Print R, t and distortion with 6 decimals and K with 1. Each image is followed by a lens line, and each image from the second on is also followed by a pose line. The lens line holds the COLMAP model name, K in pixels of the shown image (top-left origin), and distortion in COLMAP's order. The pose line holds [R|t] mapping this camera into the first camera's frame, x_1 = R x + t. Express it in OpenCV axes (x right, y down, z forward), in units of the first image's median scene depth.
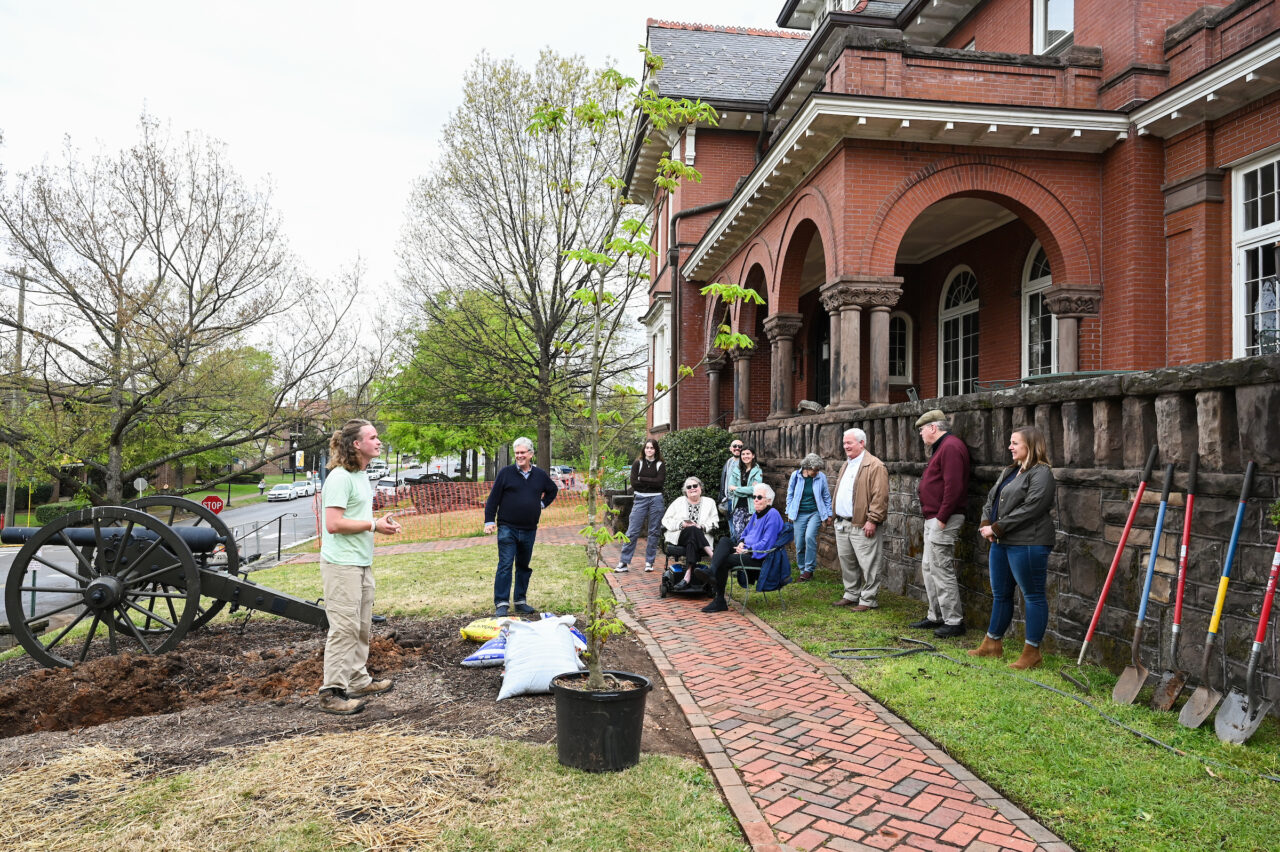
lens RADIAL K [[854.0, 0, 646.1], [0, 854.0, 429.2], [0, 0, 1]] dist [-0.001898, -0.001460]
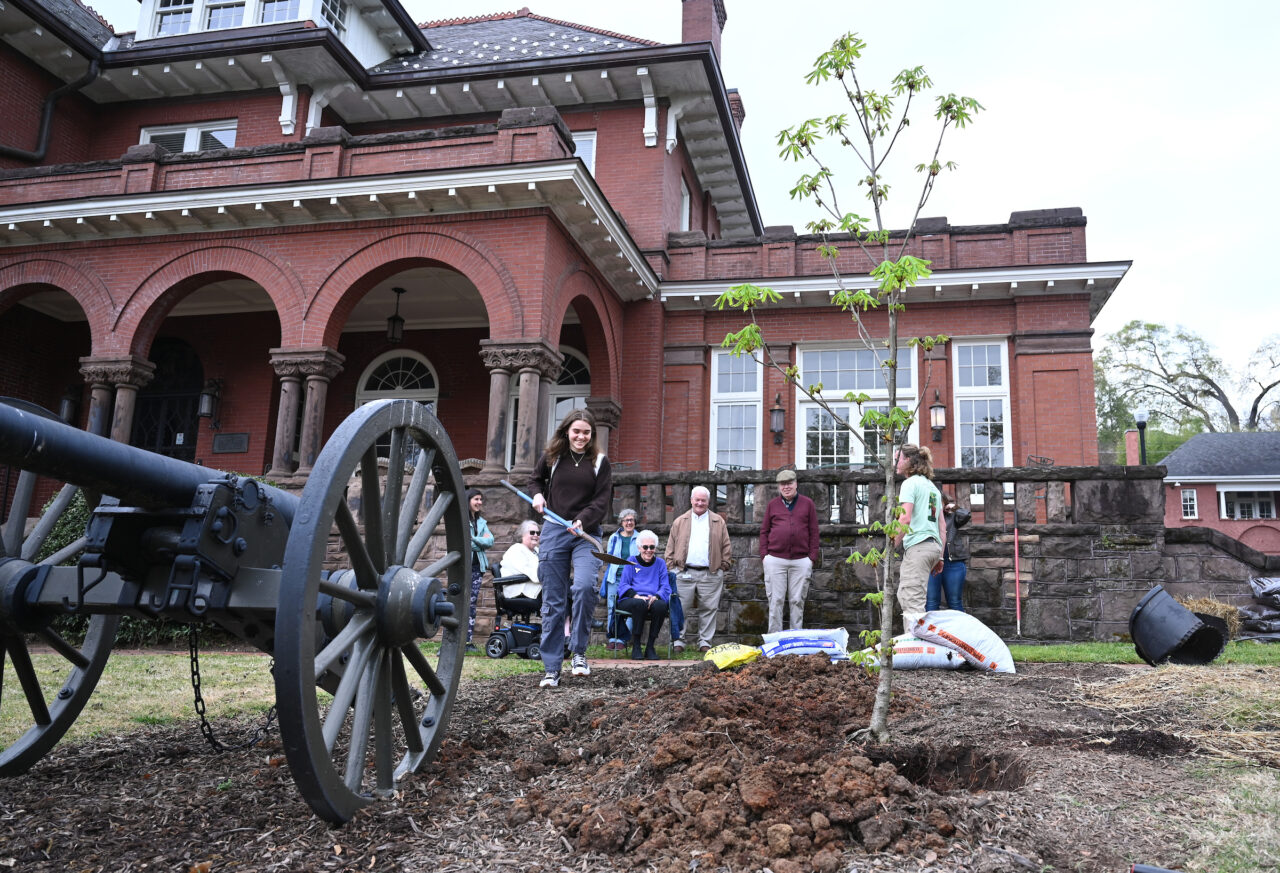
lens RADIAL K [[942.3, 0, 700.3], [0, 942.3, 454.7], [0, 0, 1]] dist [-0.002847, 0.006219]
pose [[0.315386, 0.175221, 0.932646, -0.721135], [-0.042592, 0.984429, -0.170546, 0.133525], [-0.948007, 0.014064, 0.317938, 0.494296]]
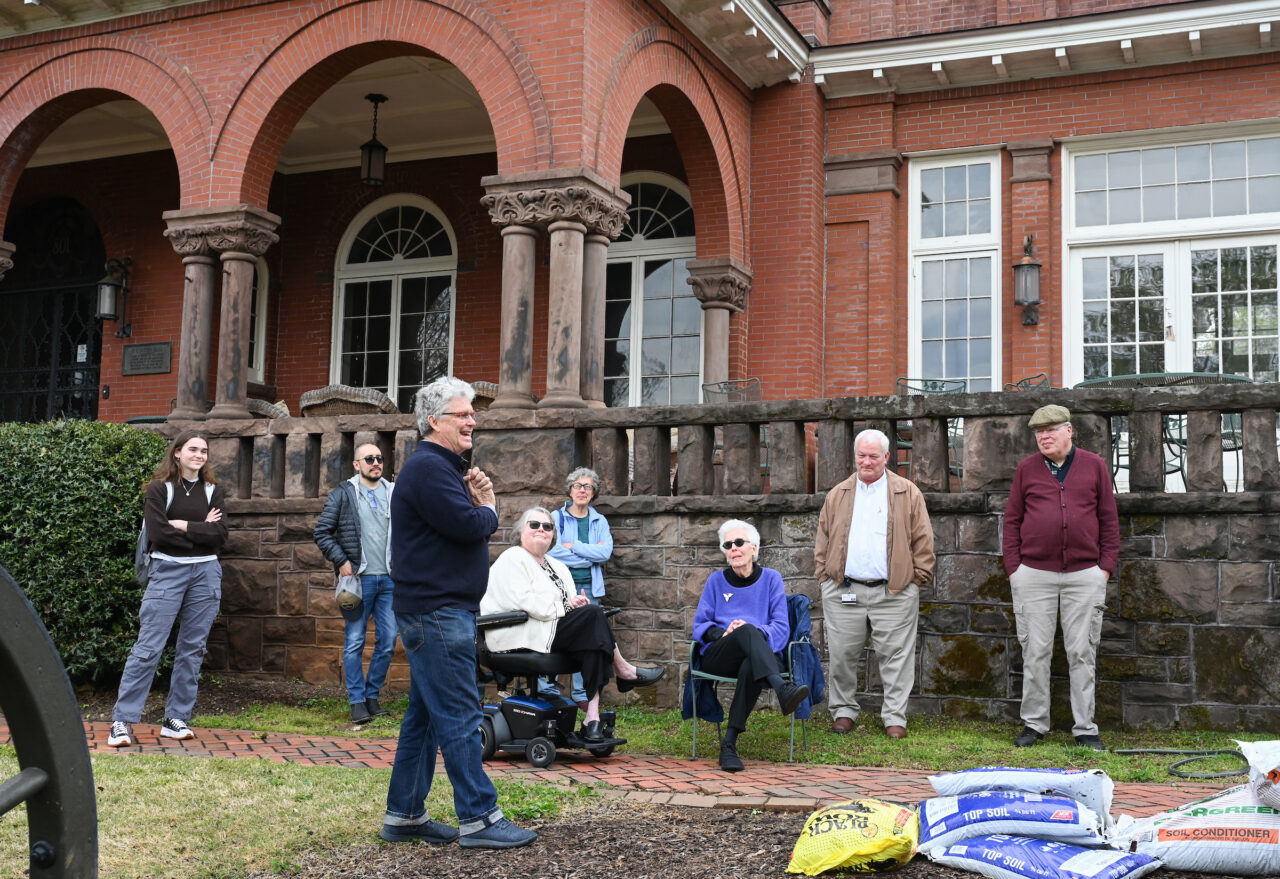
lens RADIAL K [[1423.2, 0, 653.1], [0, 1423.2, 431.9], [0, 0, 1]] dist [0.005763, -0.013508]
pose [[0.507418, 0.089701, 0.857018, -0.547435], [-0.036017, 0.995906, -0.082913, 0.070882], [-0.860947, 0.011205, 0.508572, 0.497515]]
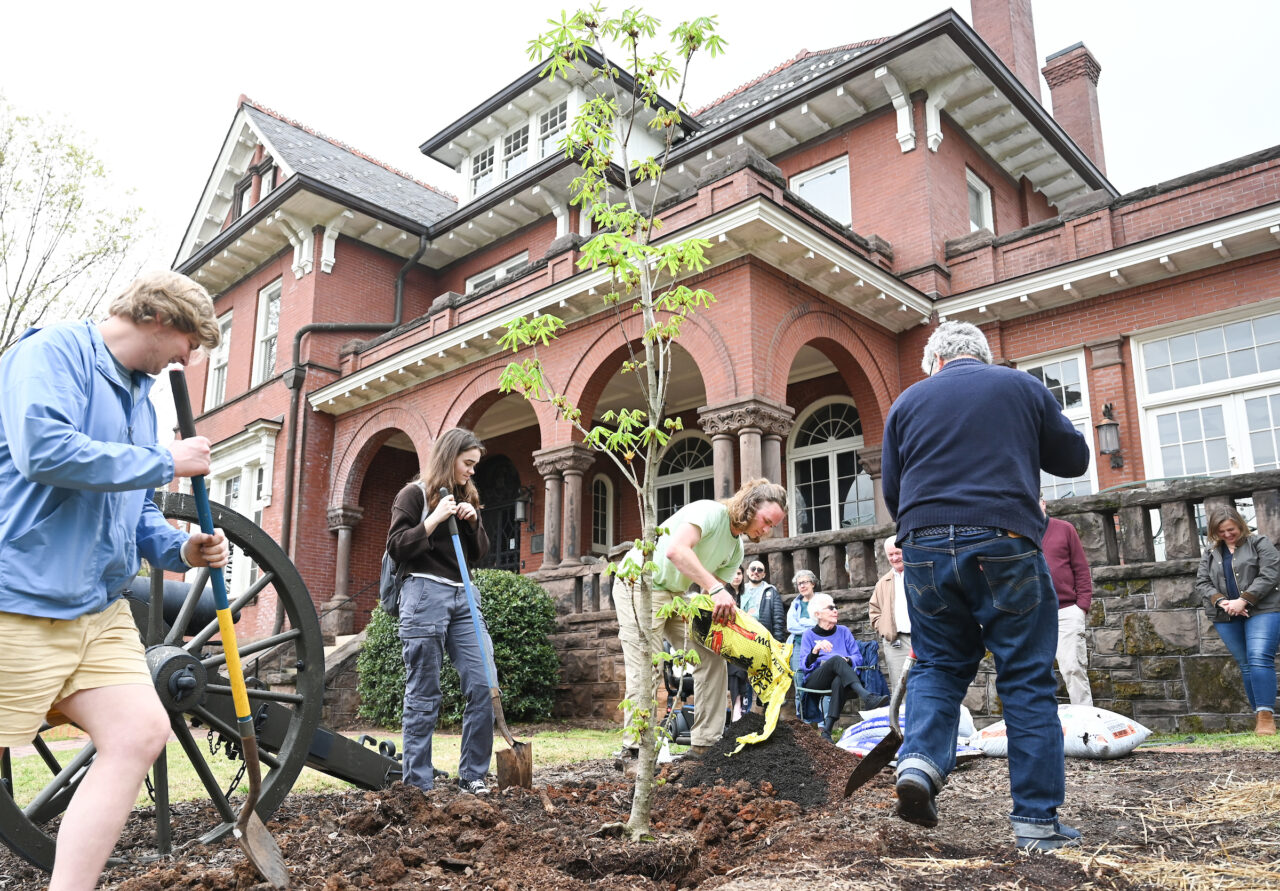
lens RADIAL K [[985.7, 0, 561.4], [0, 985.7, 488.4], [0, 0, 1]] dist [-0.000343, 0.001181]
pose [[0.804282, 0.132309, 0.579332, -0.544992], [-0.020343, 0.980458, -0.195676, 0.131702], [-0.593900, 0.145594, 0.791256, 0.311621]]
